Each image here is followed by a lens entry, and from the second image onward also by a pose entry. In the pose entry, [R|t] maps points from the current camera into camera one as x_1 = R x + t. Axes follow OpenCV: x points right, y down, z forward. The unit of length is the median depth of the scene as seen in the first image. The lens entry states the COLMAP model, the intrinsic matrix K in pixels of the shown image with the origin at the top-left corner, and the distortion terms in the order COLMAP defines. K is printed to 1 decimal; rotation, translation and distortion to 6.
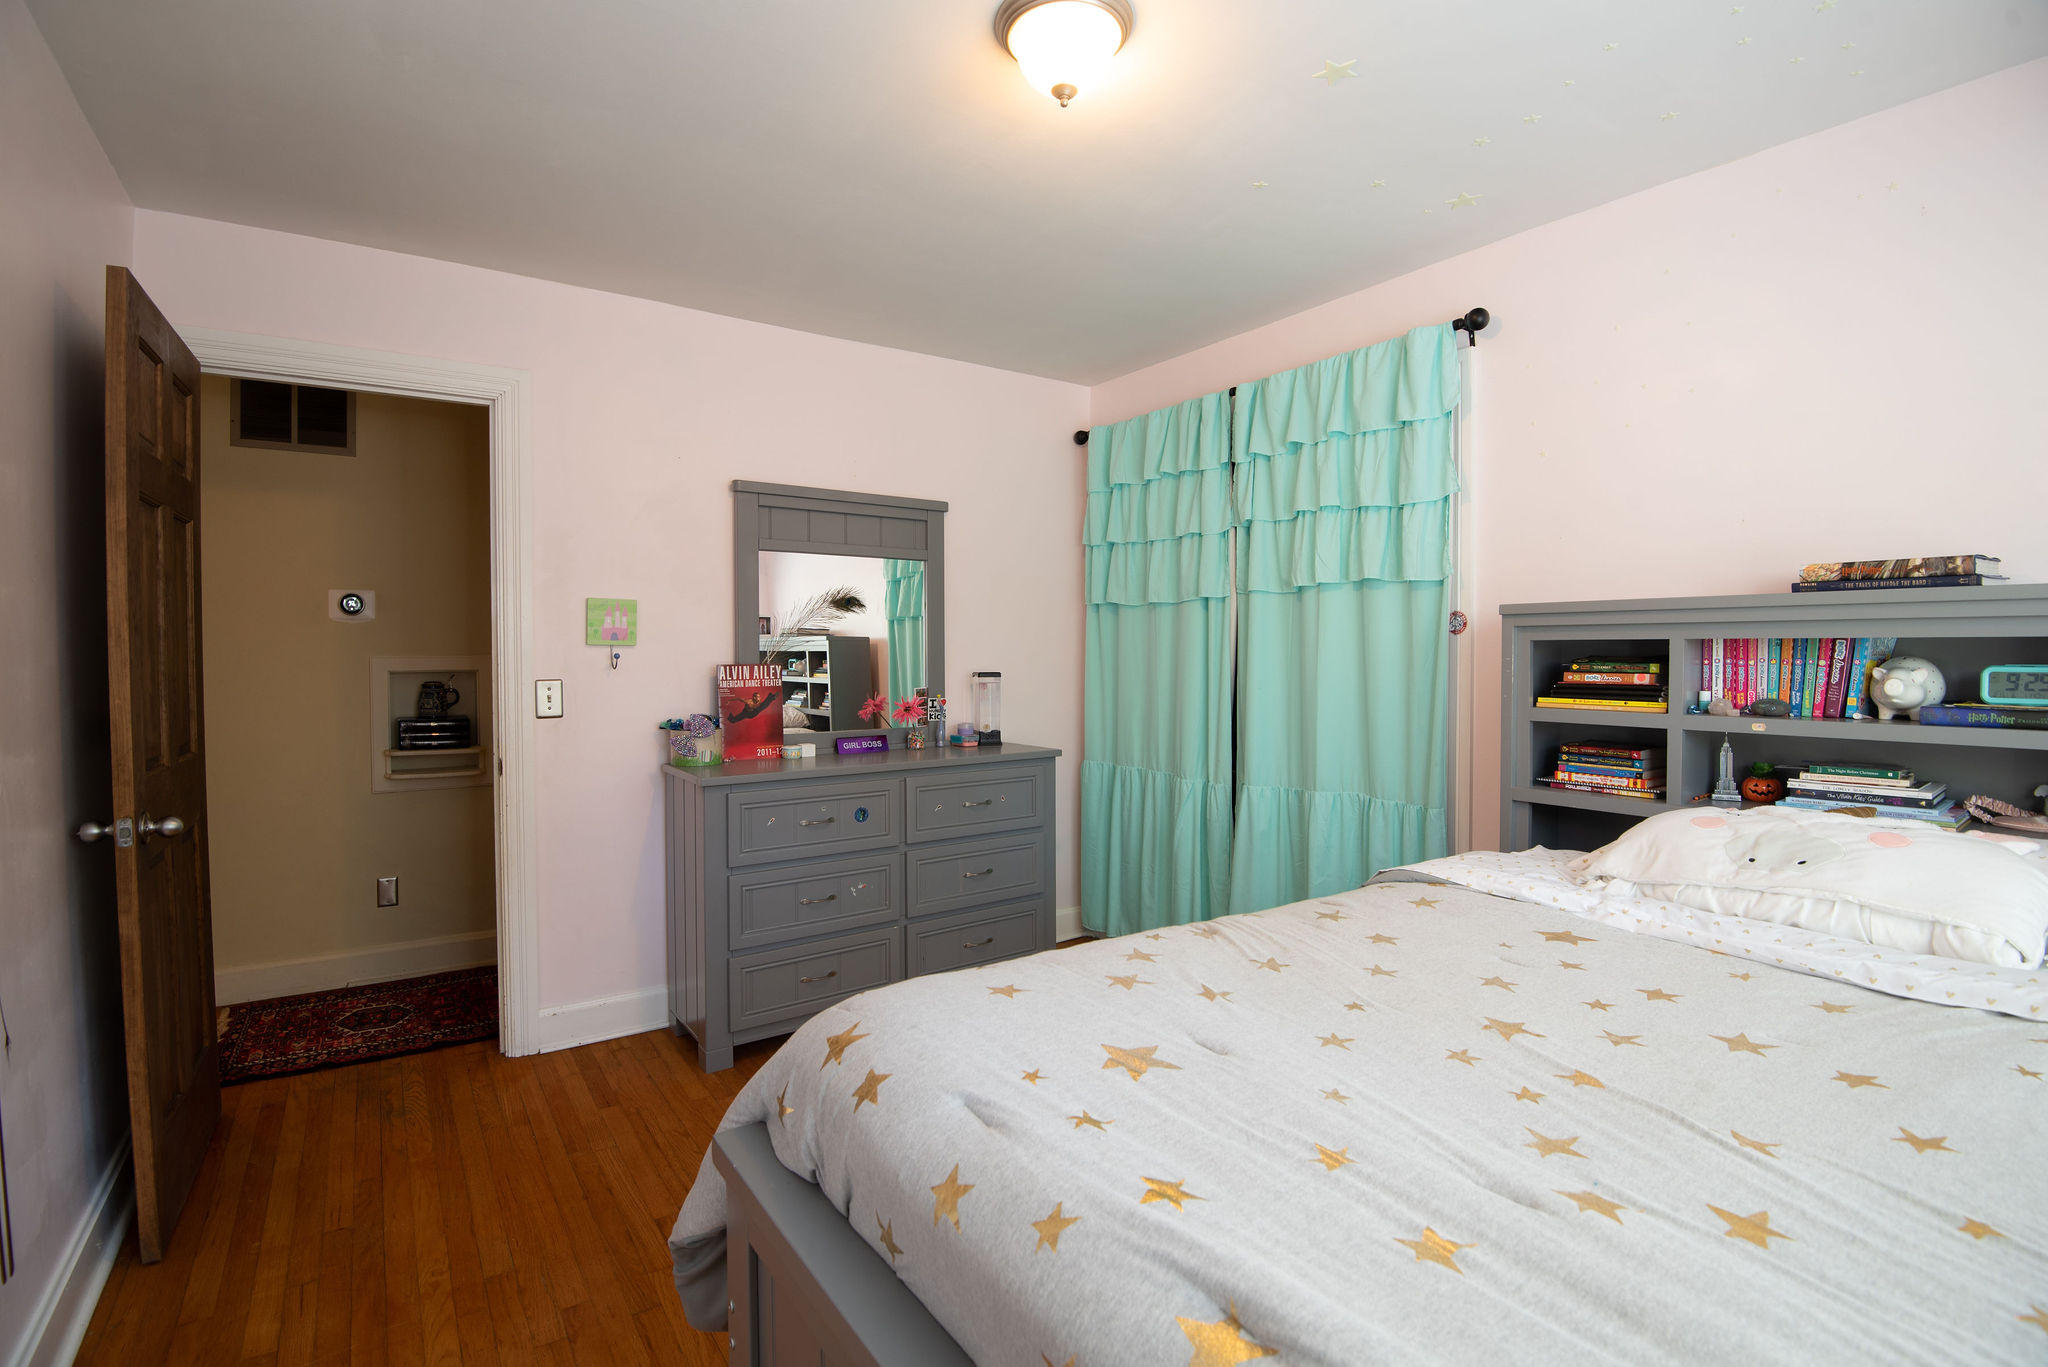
lens RADIAL K [[939.2, 0, 1025.3], [0, 939.2, 654.7], [0, 0, 1]] dist [0.061534, -0.045669]
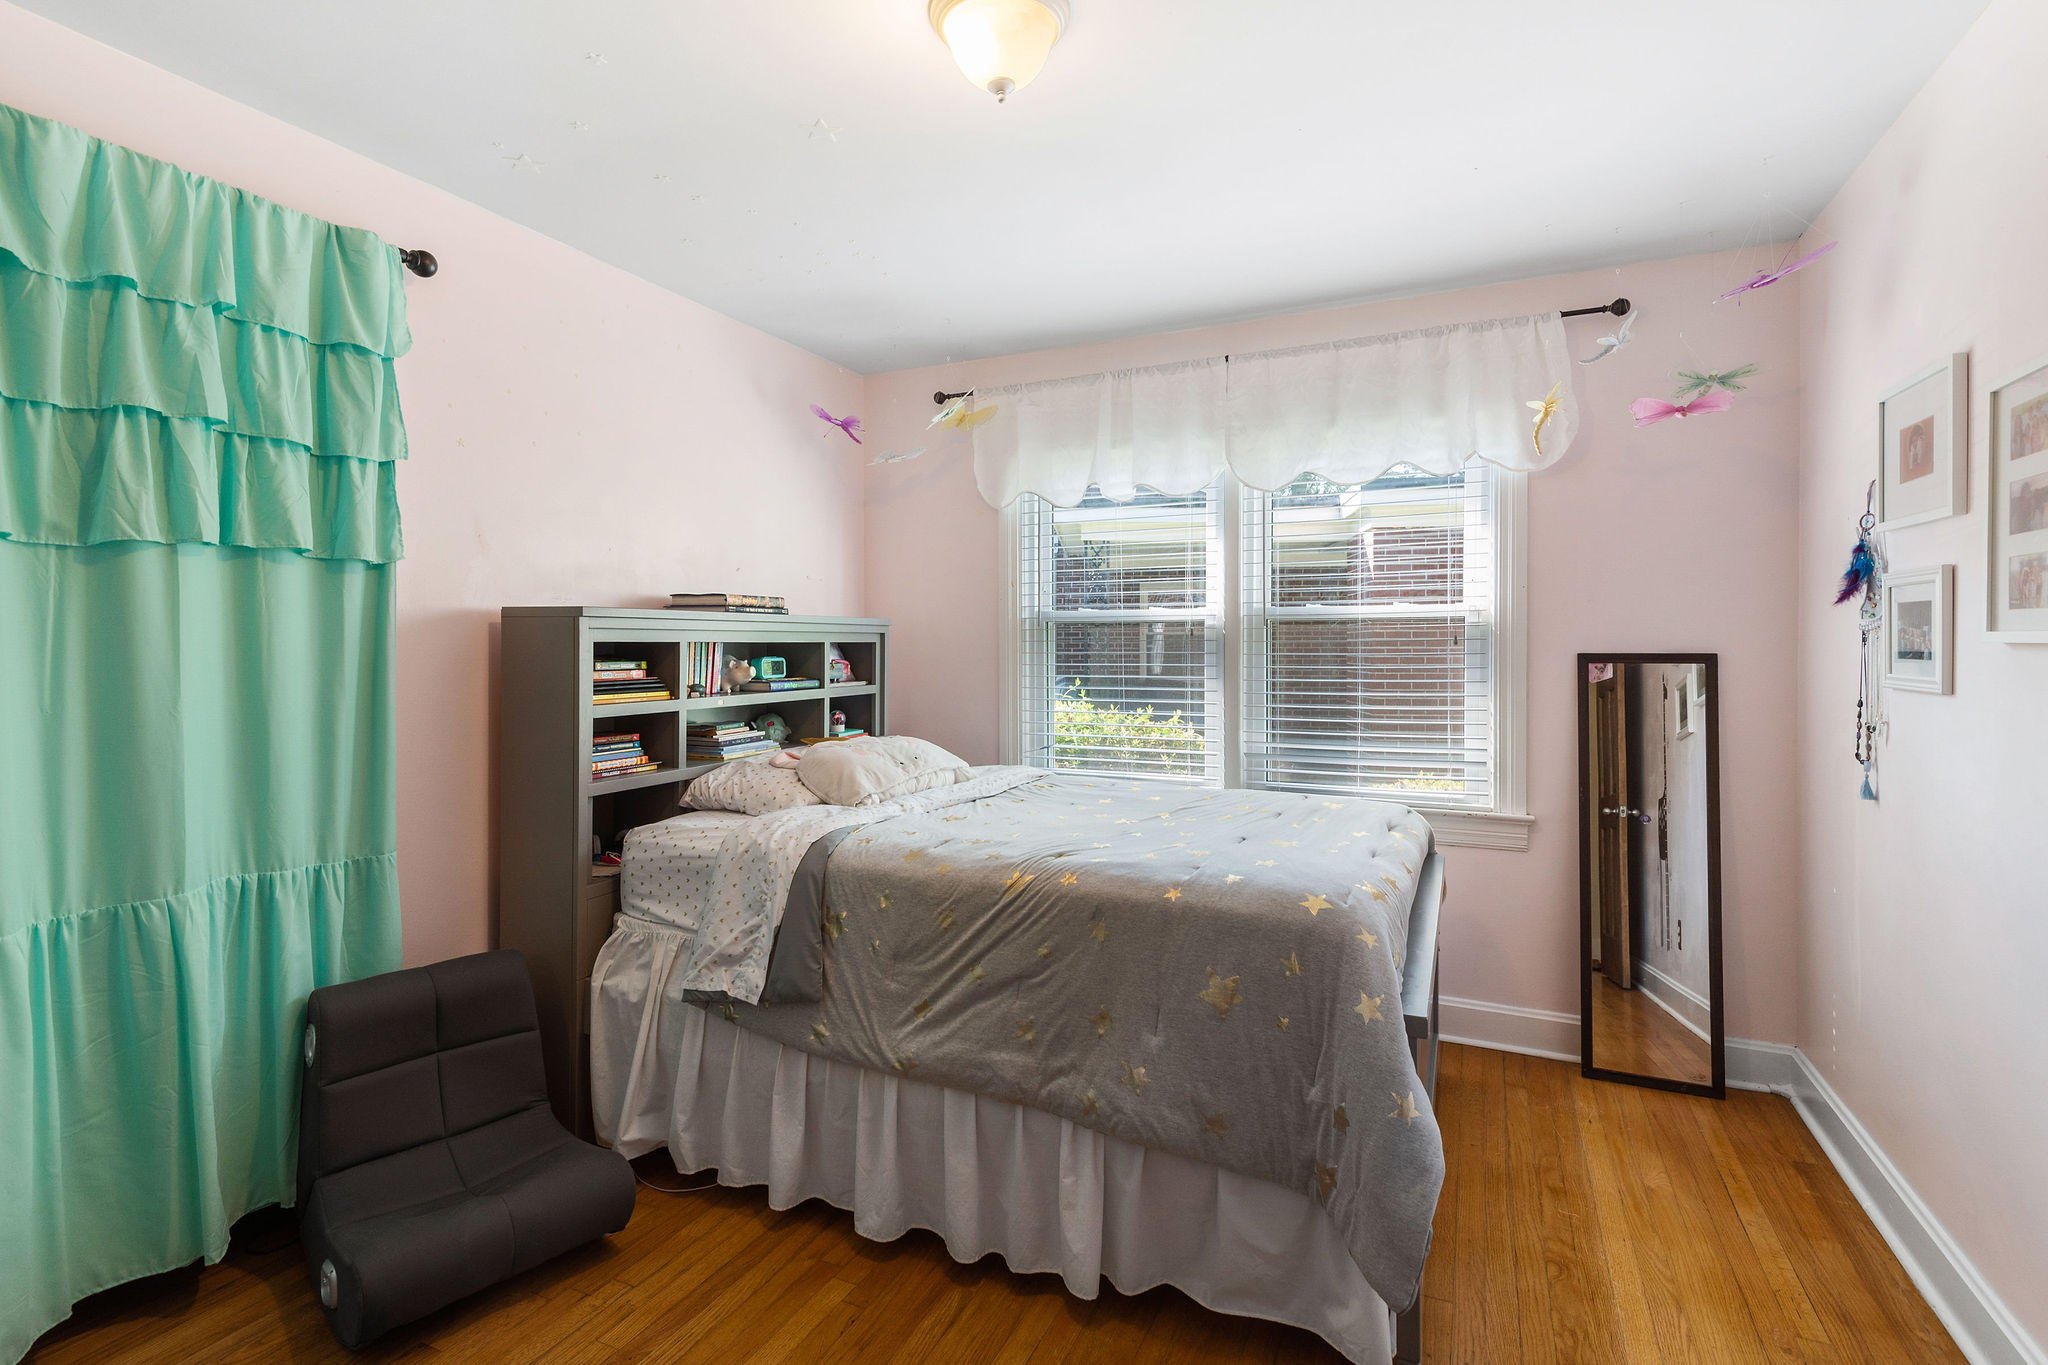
lens RADIAL K [[939.2, 0, 1025.3], [0, 939.2, 653.7], [0, 0, 1]] dist [0.061534, -0.045669]
pose [[-0.483034, -0.009549, 0.875549, -0.705185], [0.007053, 0.999866, 0.014796, -0.016465], [-0.875573, 0.013323, -0.482902, 1.249716]]
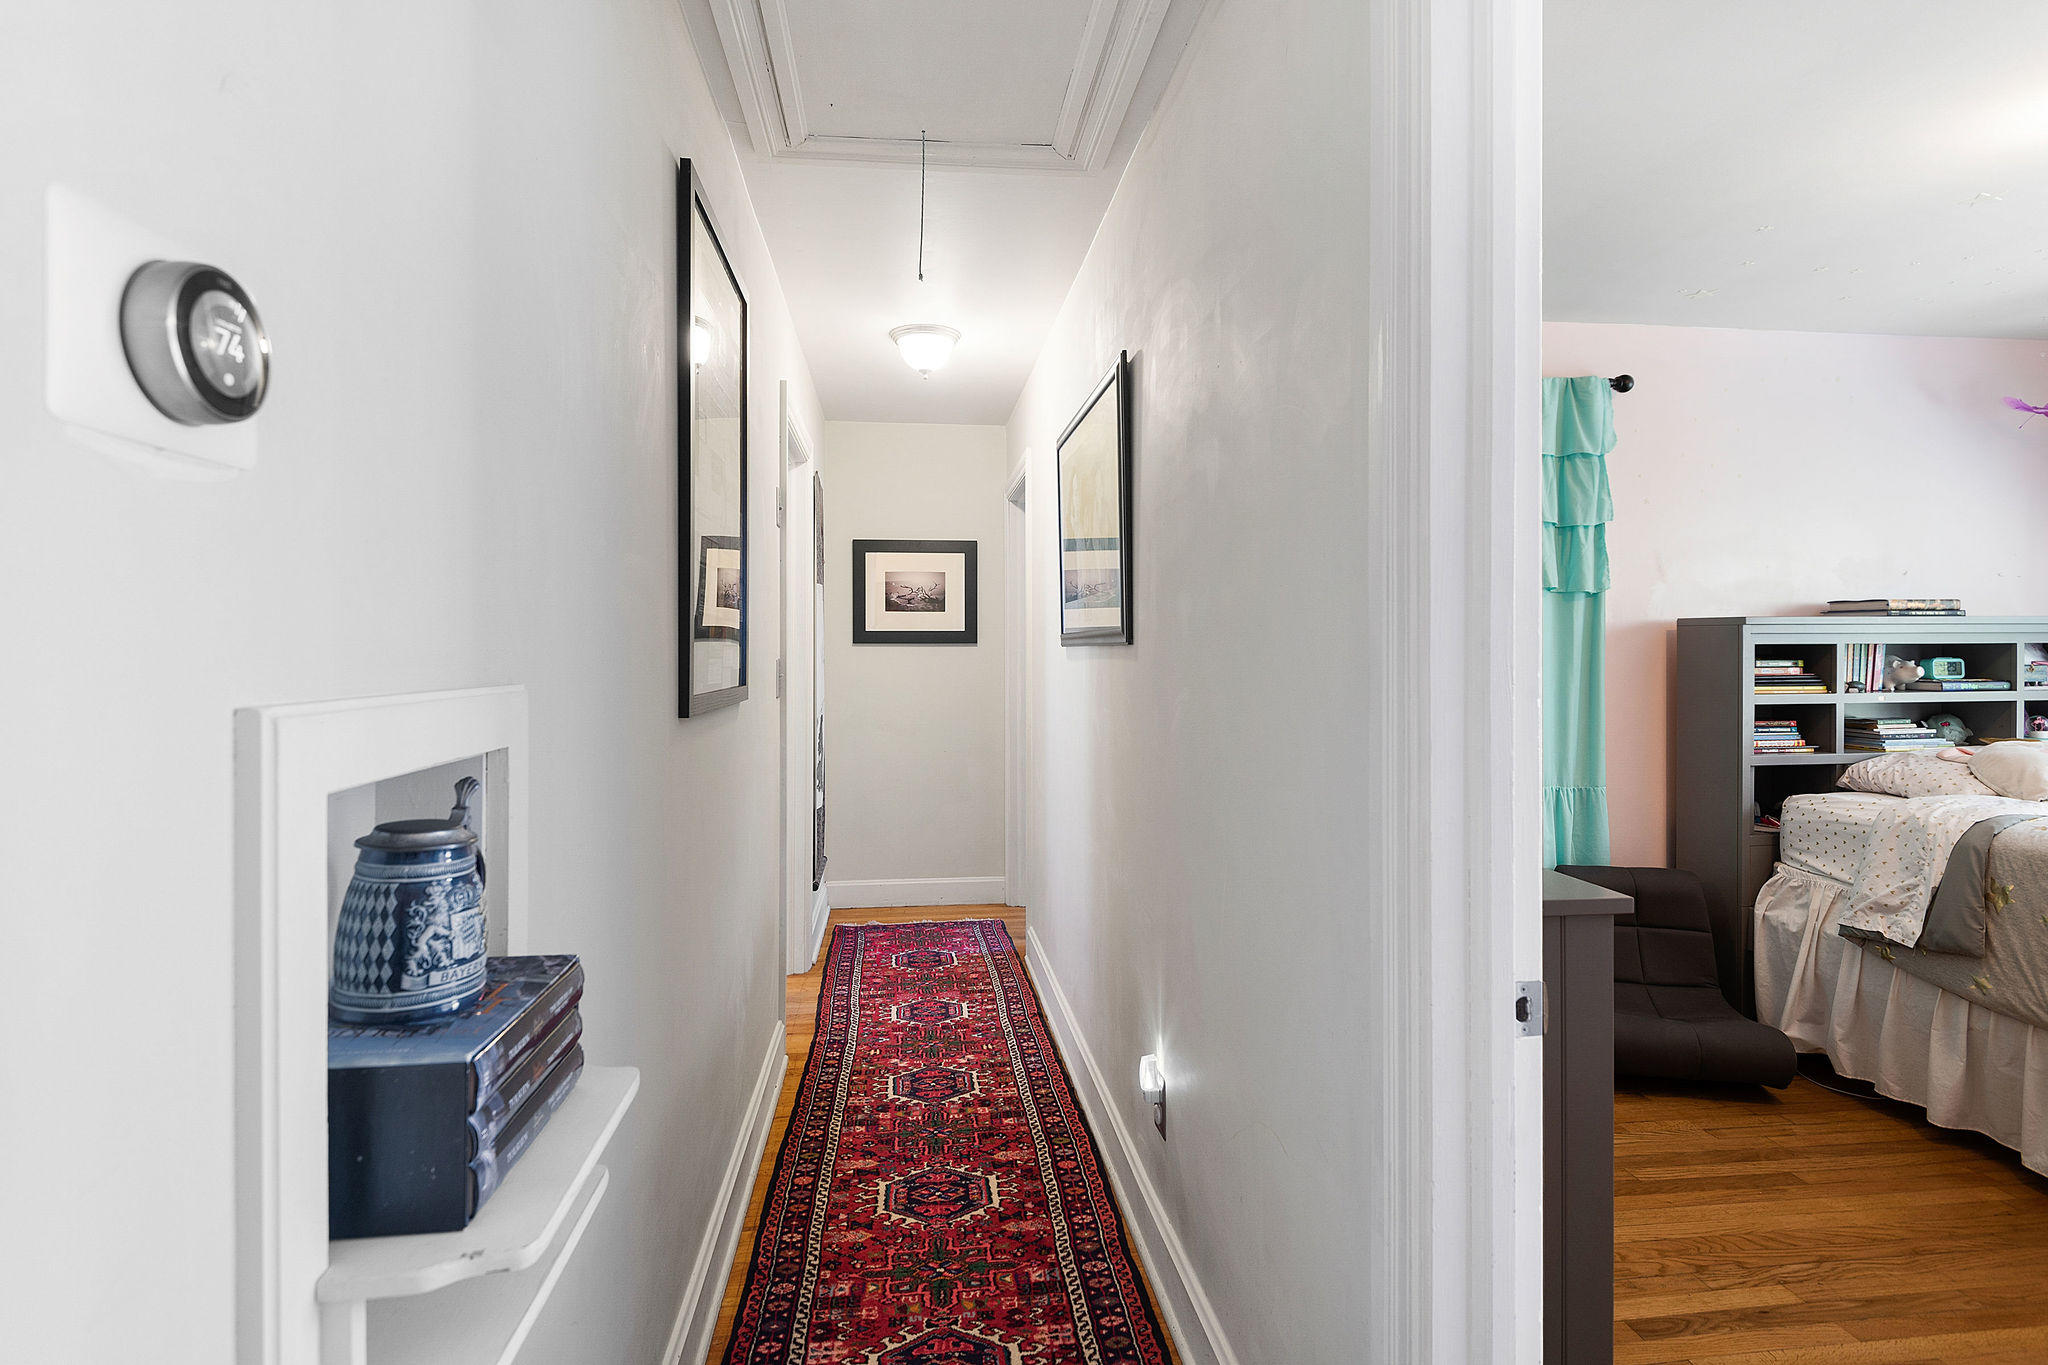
lens RADIAL K [[978.4, 0, 1017.3], [0, 978.4, 648.5], [0, 0, 1]] dist [0.001943, -0.006784]
pose [[0.523812, -0.002819, 0.851829, -1.380050], [0.012008, 0.999920, -0.004075, -0.018793], [-0.851749, 0.012363, 0.523803, 1.338999]]
